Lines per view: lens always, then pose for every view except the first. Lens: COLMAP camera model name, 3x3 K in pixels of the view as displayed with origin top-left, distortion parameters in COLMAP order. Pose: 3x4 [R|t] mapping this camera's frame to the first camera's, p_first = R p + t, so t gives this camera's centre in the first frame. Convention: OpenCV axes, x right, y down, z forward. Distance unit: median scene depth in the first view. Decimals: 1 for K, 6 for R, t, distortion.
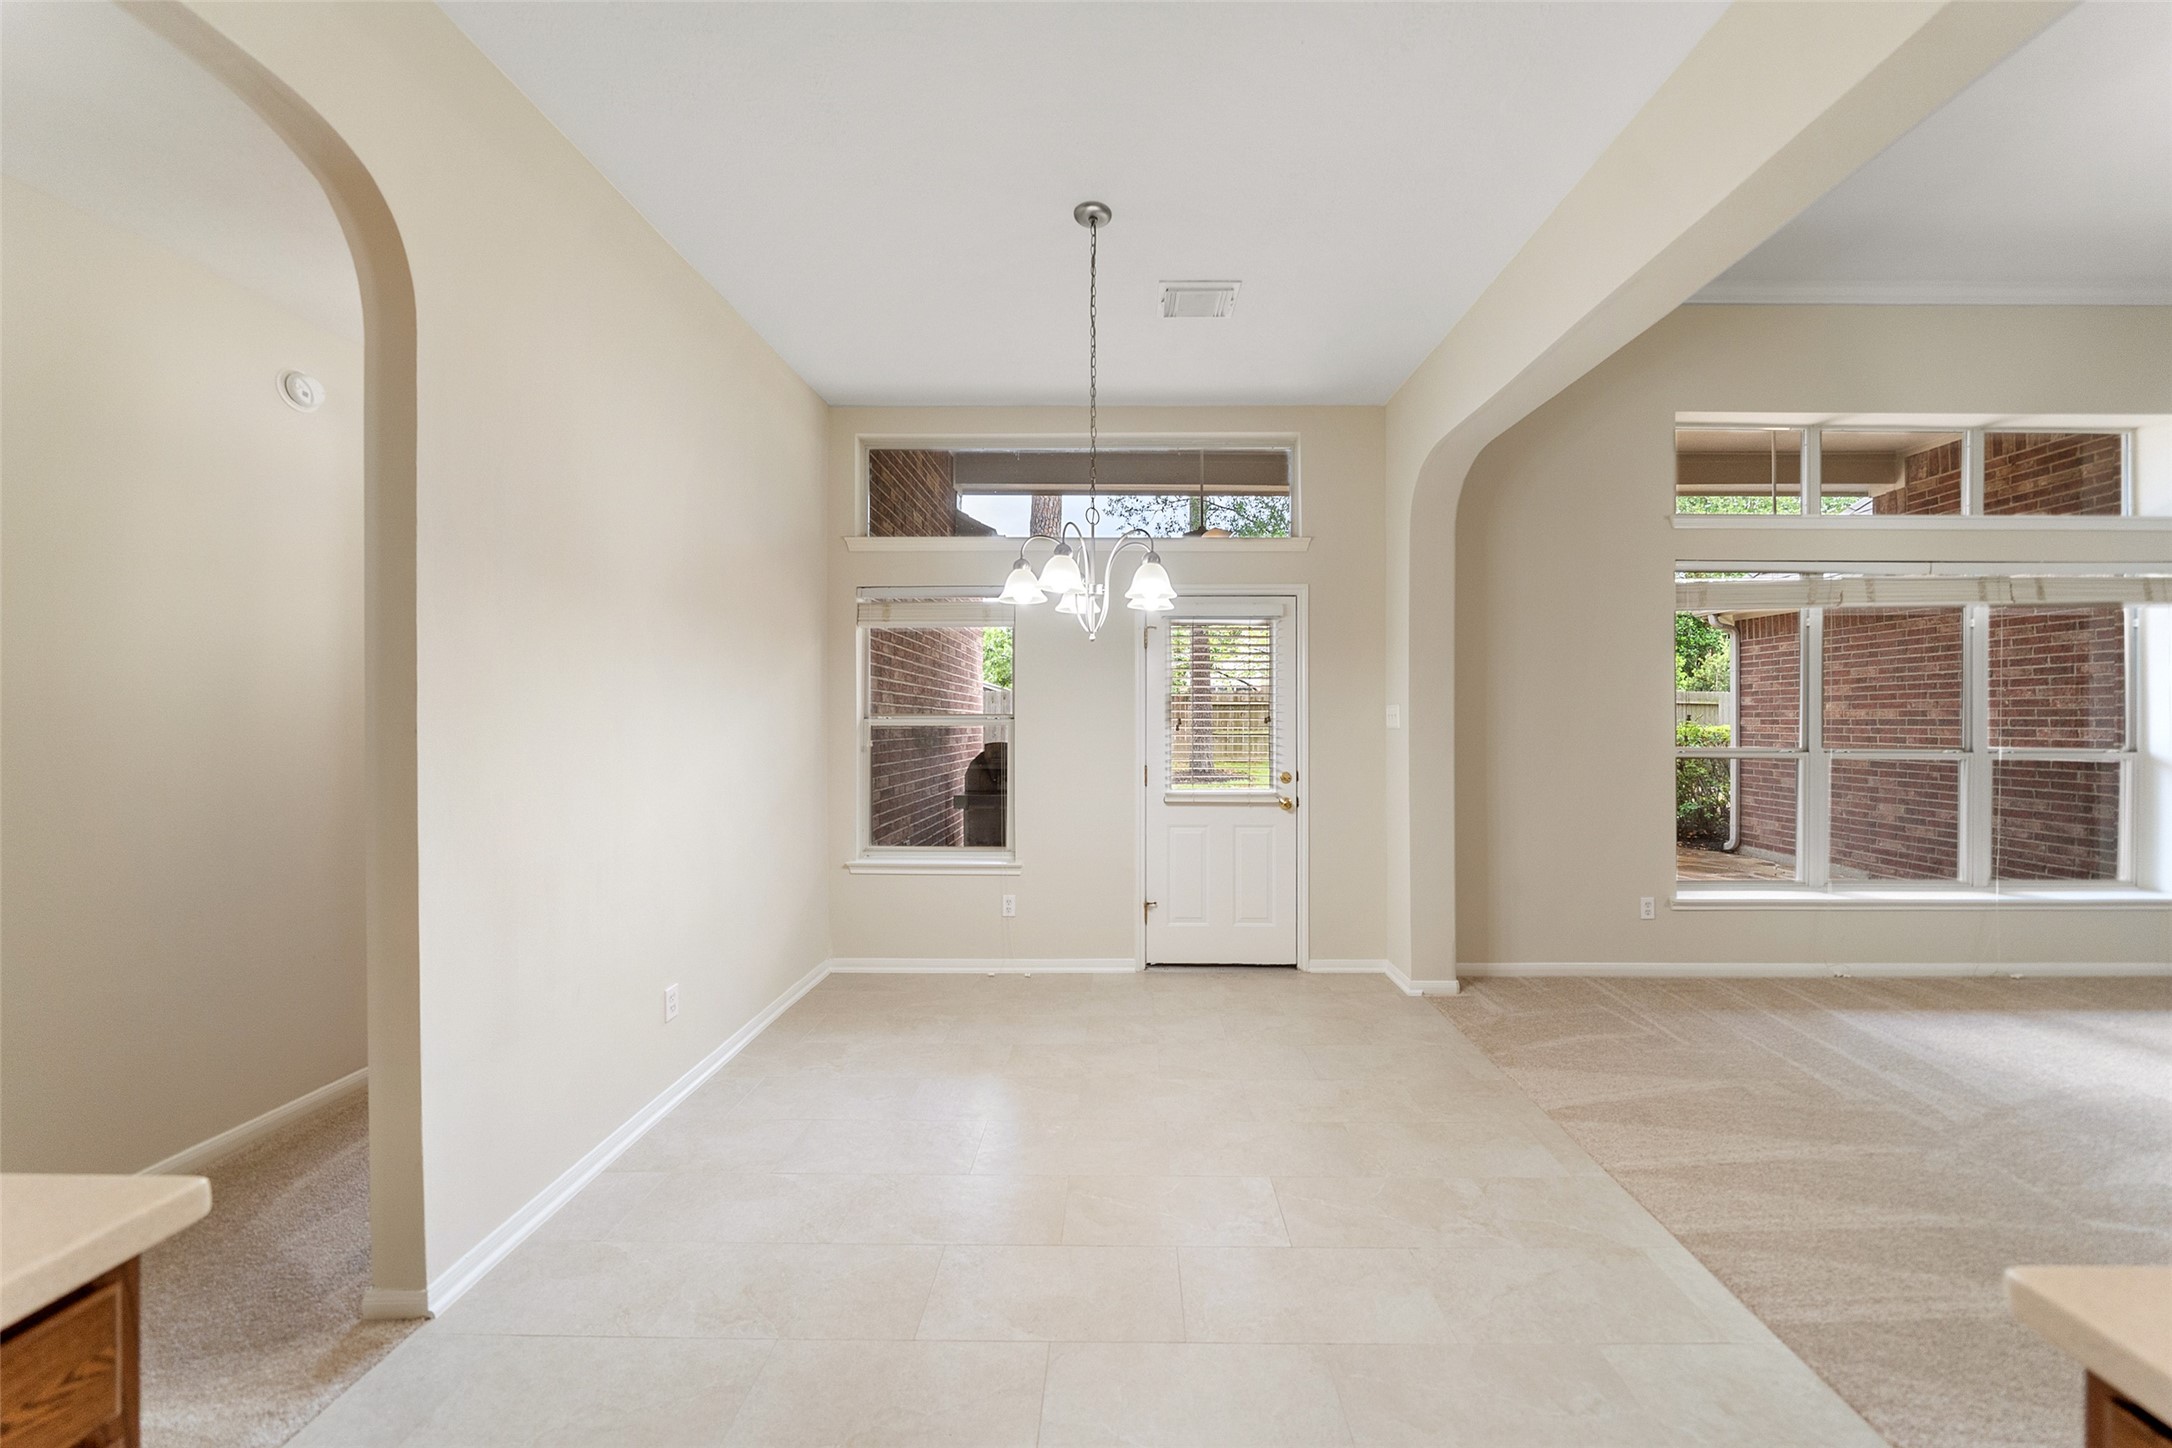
lens RADIAL K [[733.6, 0, 1081.7], [0, 733.6, 714.3], [0, 0, 1]] dist [-0.006673, -0.000006]
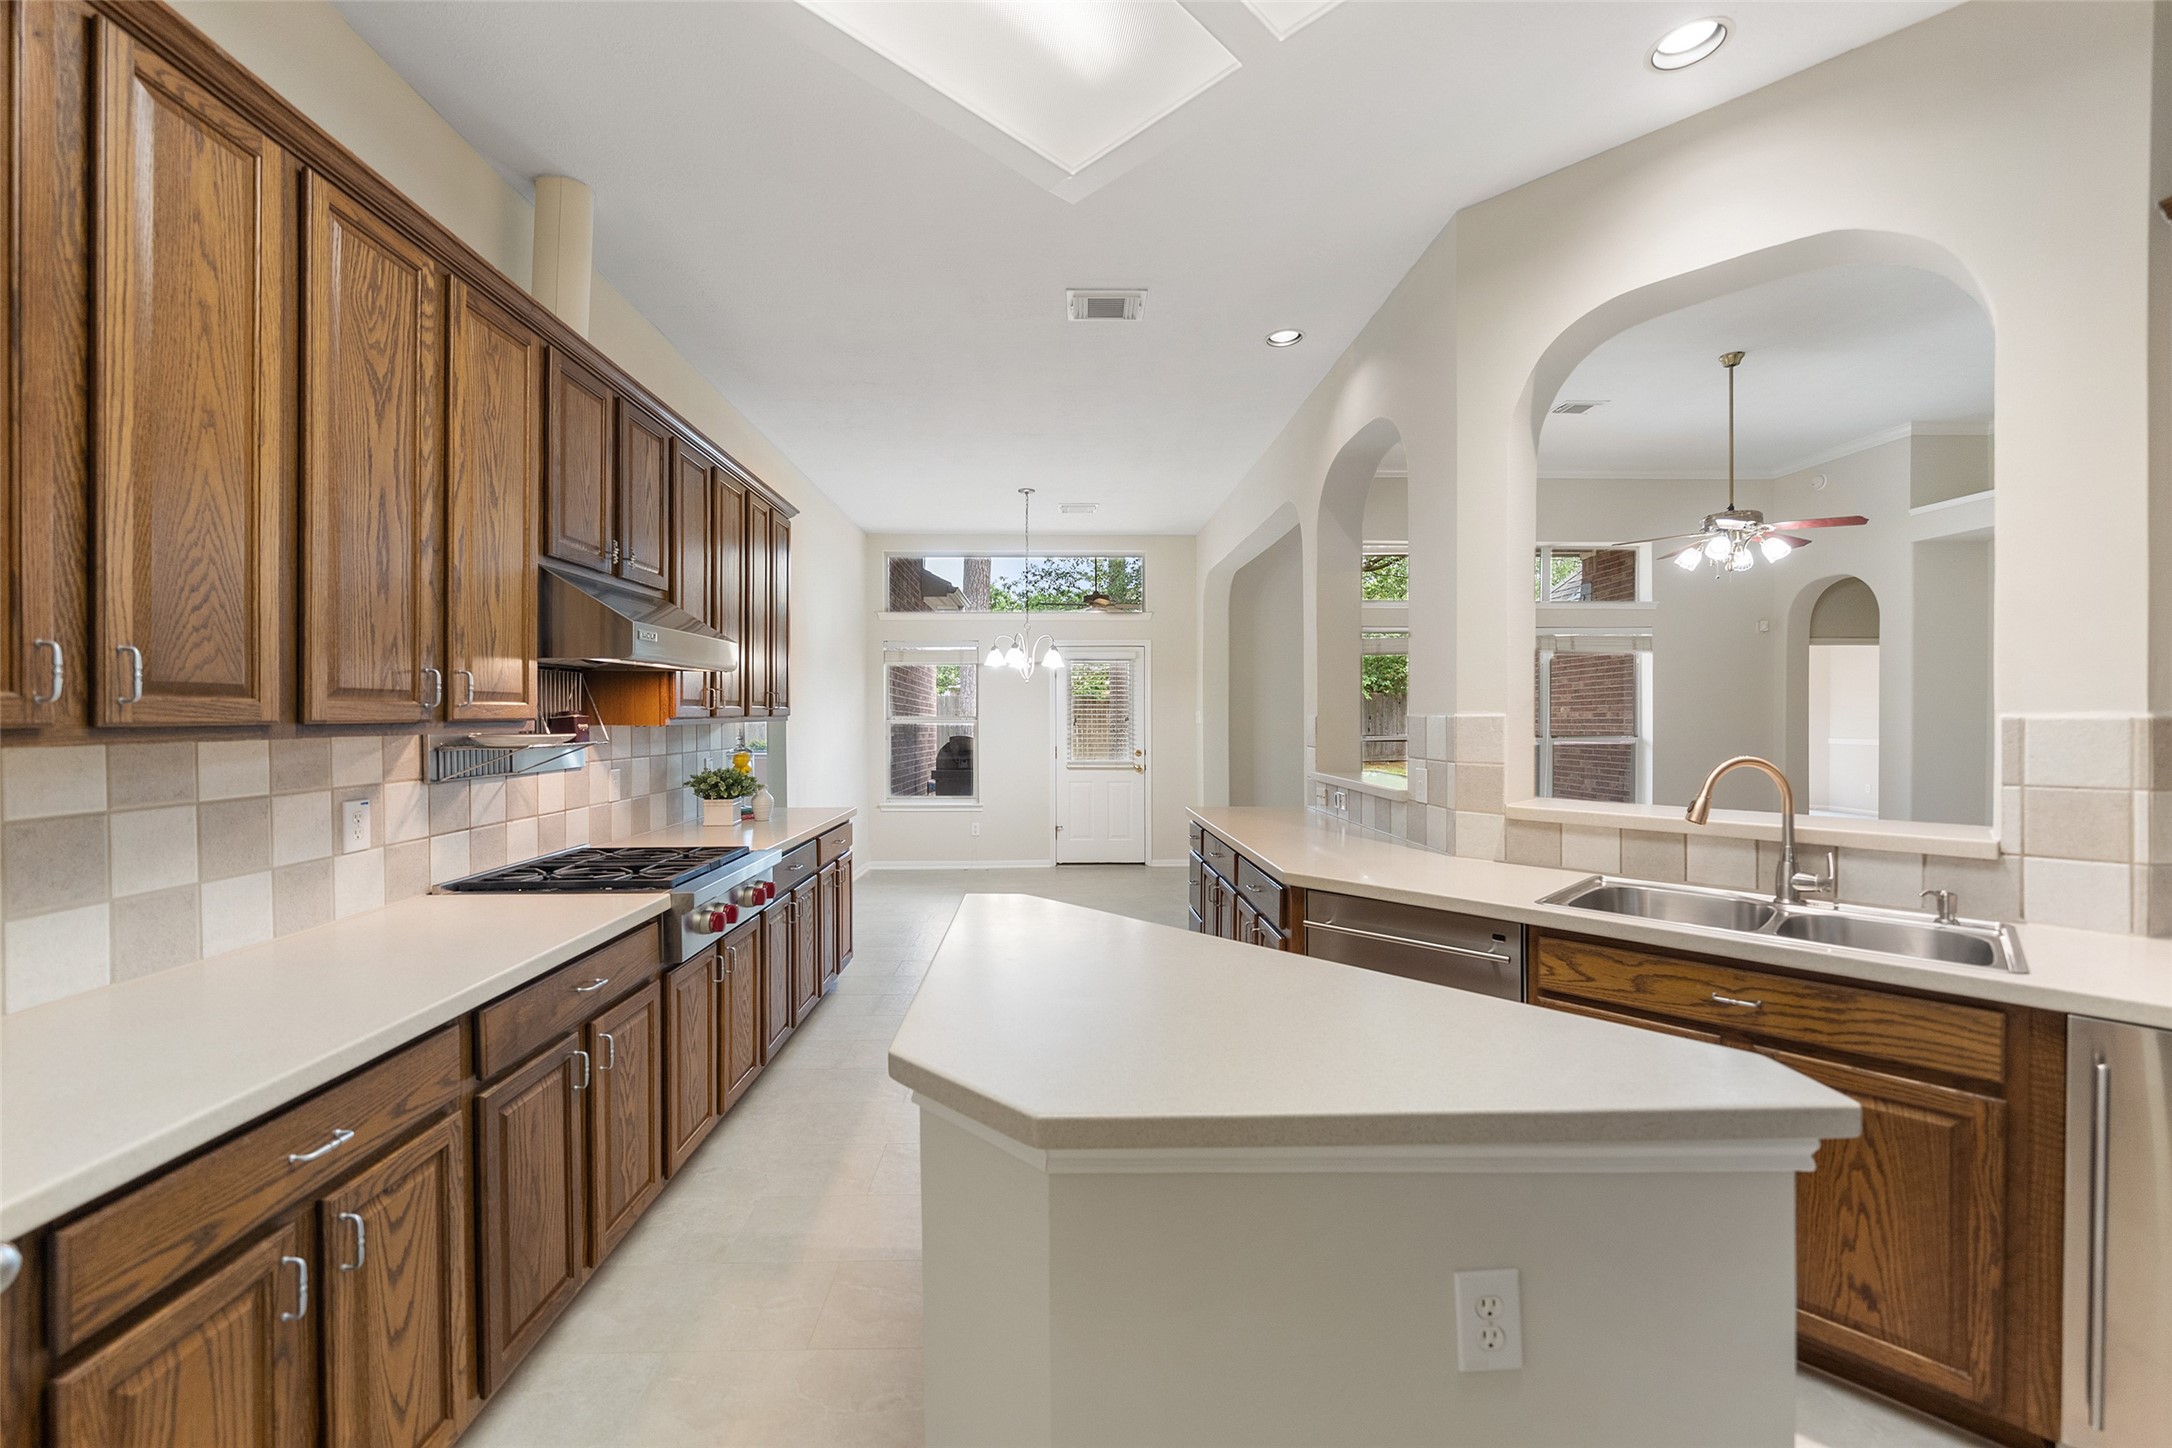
lens RADIAL K [[848.4, 0, 1081.9], [0, 848.4, 720.8], [0, 0, 1]] dist [-0.000749, -0.000065]
pose [[0.995492, -0.003100, 0.094797, -0.039273], [0.002872, 0.999993, 0.002541, 0.005723], [-0.094805, -0.002257, 0.995493, -0.965439]]
